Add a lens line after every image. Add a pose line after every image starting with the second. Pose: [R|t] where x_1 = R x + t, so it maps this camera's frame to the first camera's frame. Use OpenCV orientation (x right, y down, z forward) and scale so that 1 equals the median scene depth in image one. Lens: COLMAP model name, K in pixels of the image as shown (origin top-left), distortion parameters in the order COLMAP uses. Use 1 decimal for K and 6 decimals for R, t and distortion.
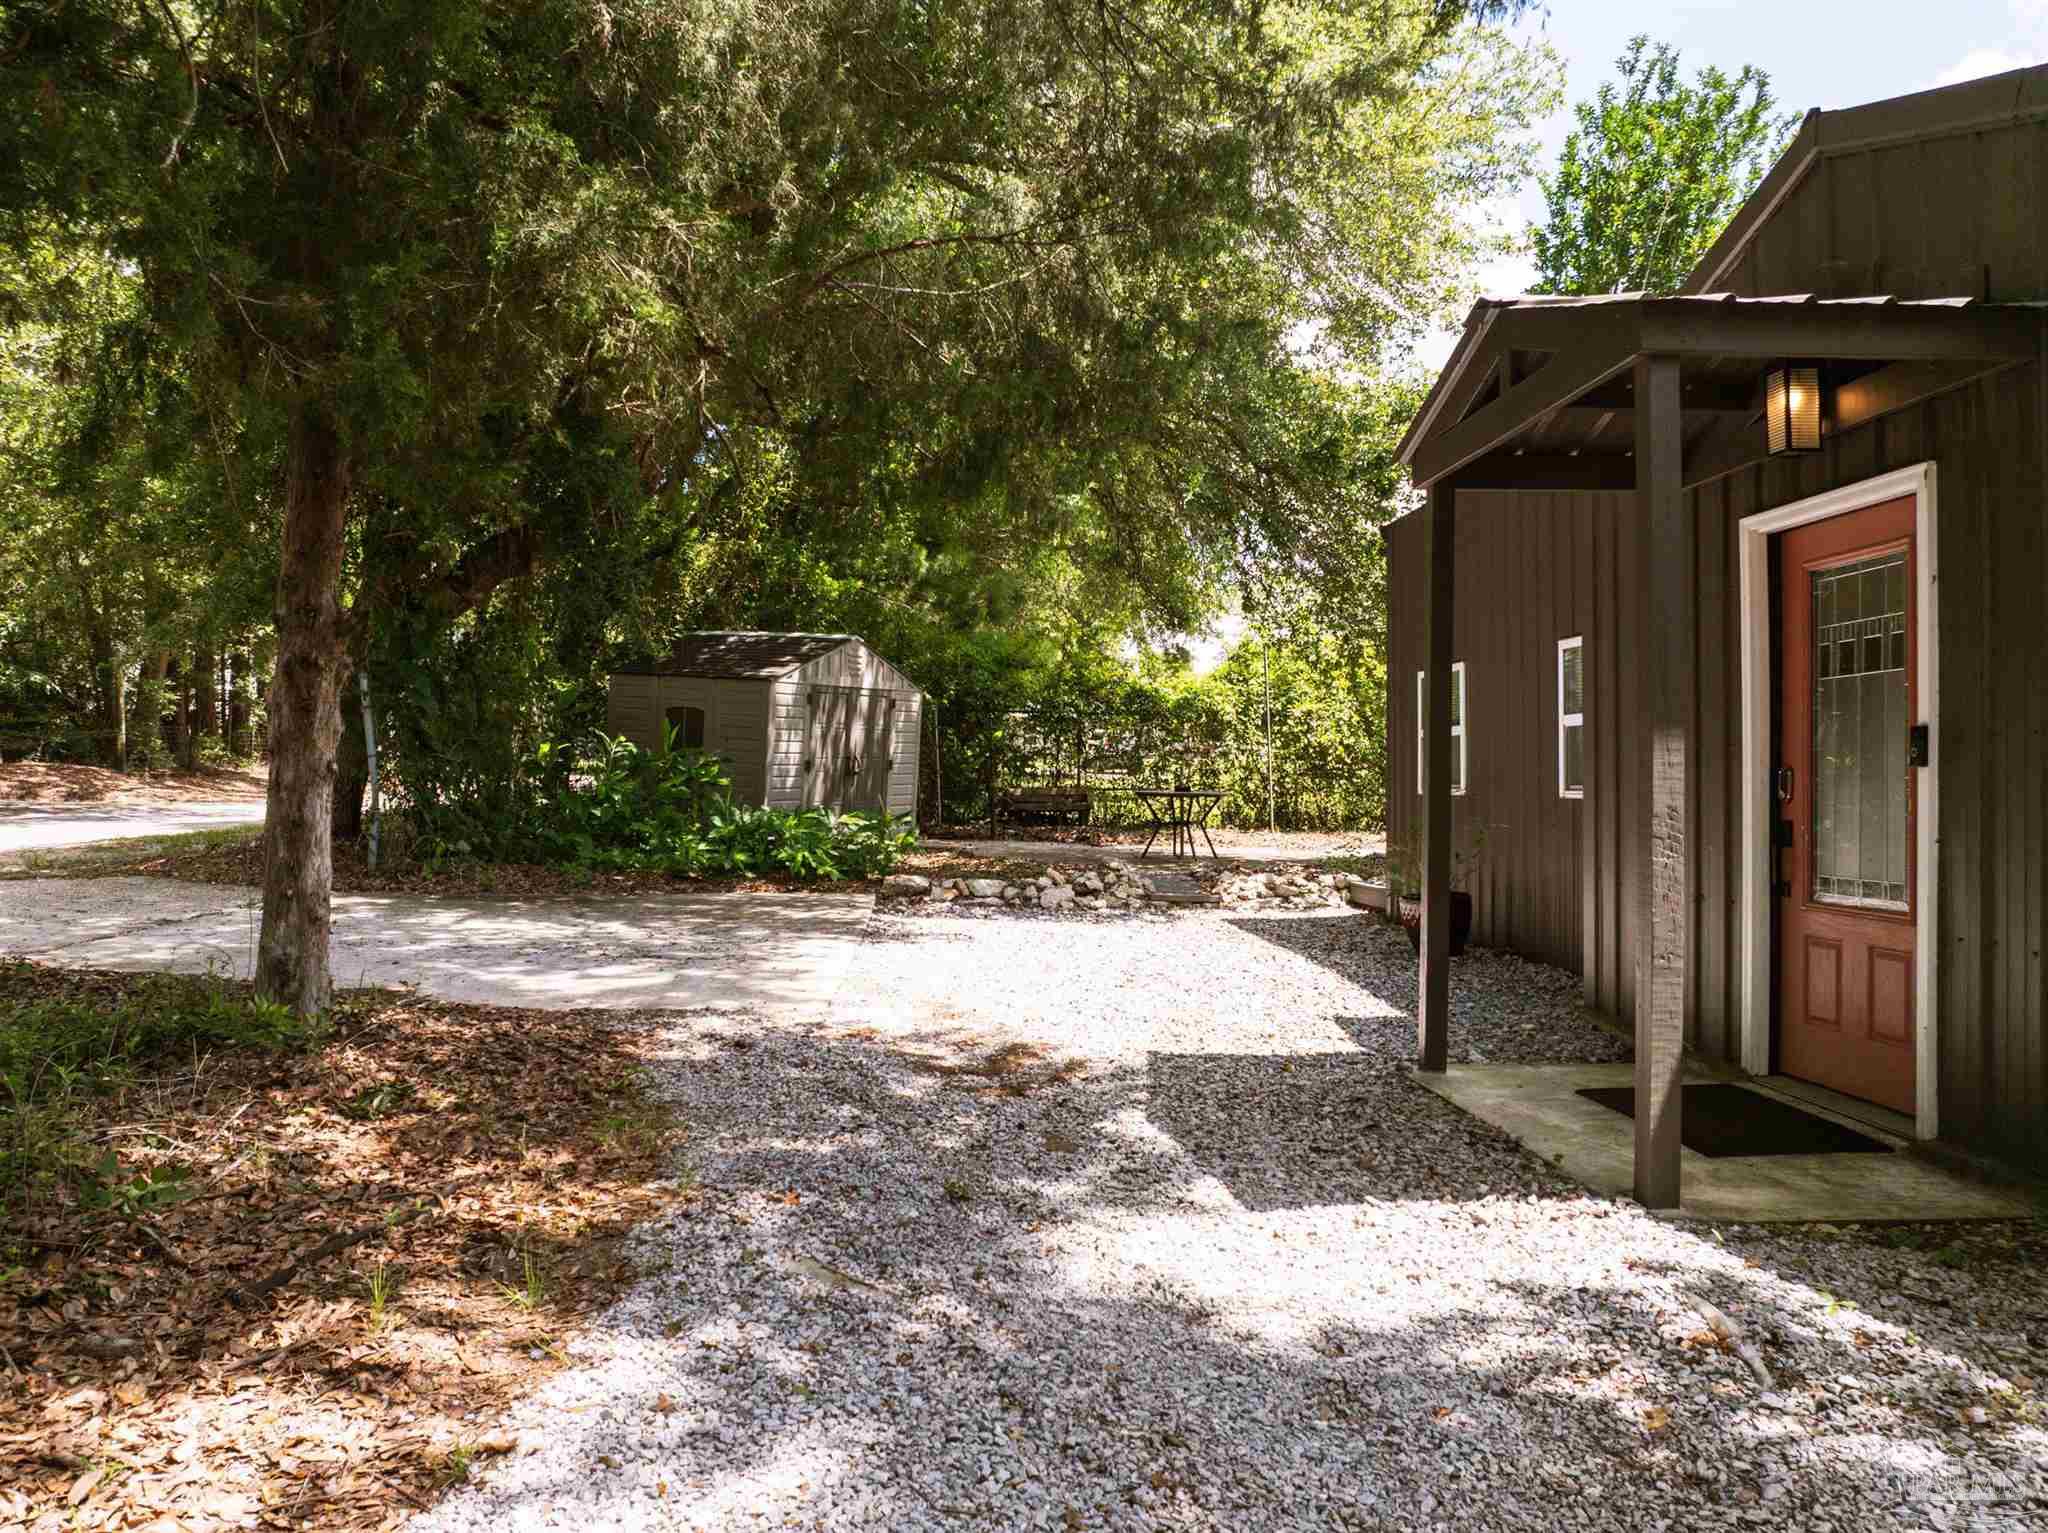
lens RADIAL K [[1430.7, 0, 1018.9], [0, 1430.7, 764.8], [0, 0, 1]] dist [-0.039178, 0.001147]
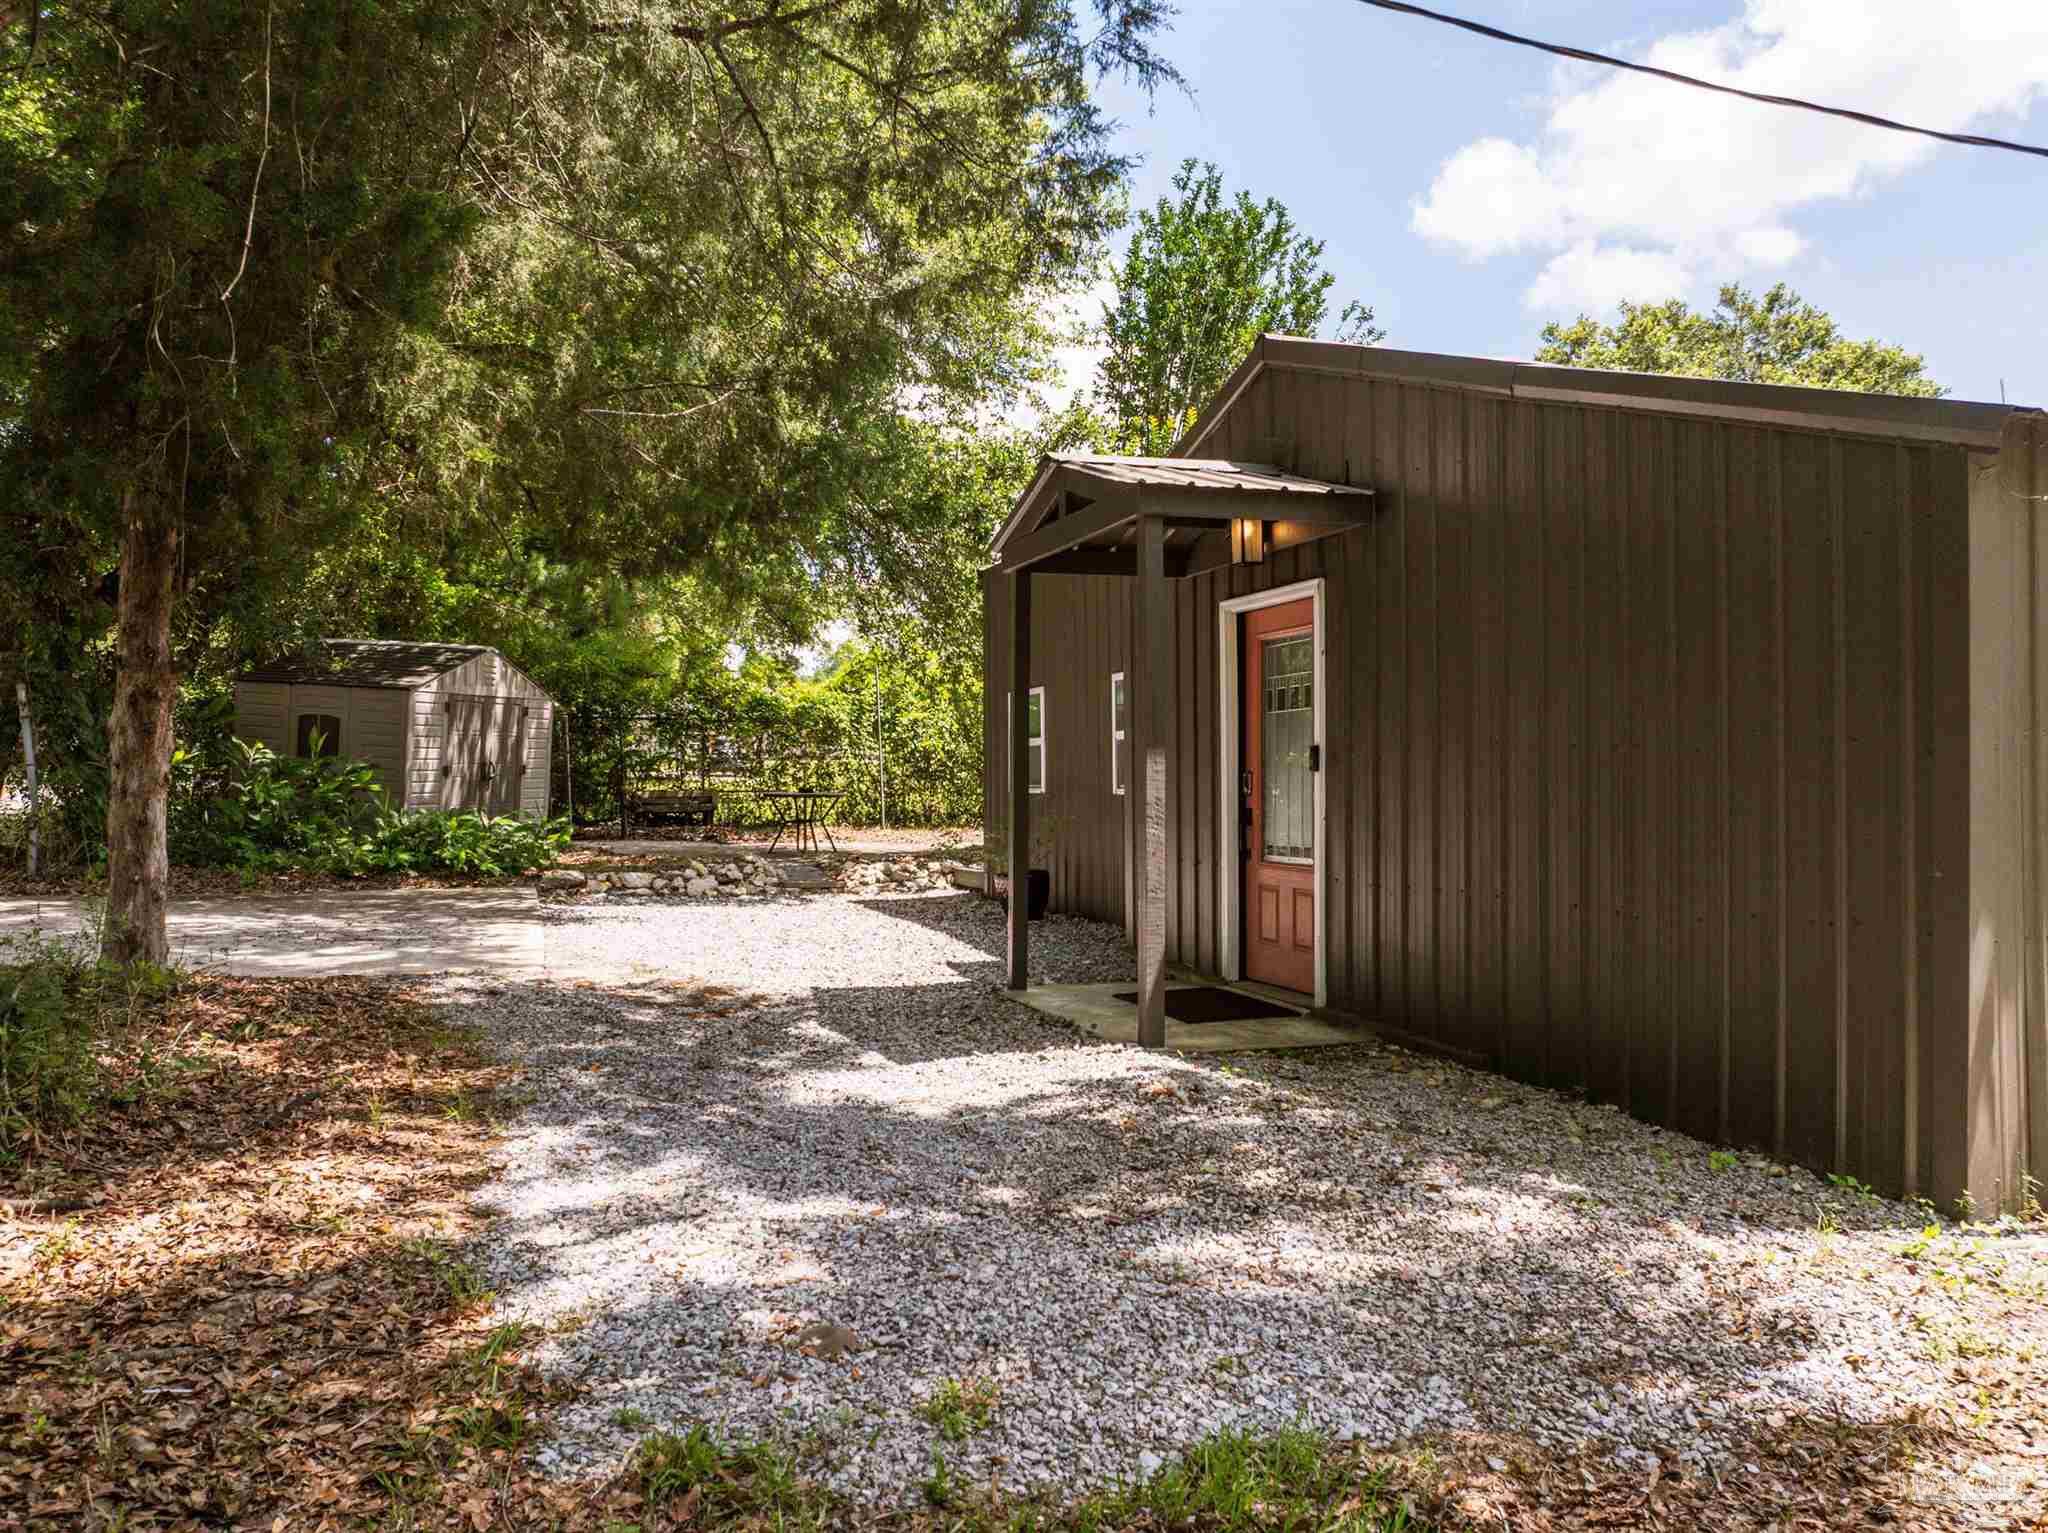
lens RADIAL K [[1430.7, 0, 1025.6], [0, 1430.7, 770.6], [0, 0, 1]] dist [-0.039178, 0.001147]
pose [[0.960452, -0.004533, 0.278407, -0.046520], [0.003769, 0.999988, 0.003280, -0.002374], [-0.278419, -0.002101, 0.960457, -0.177703]]
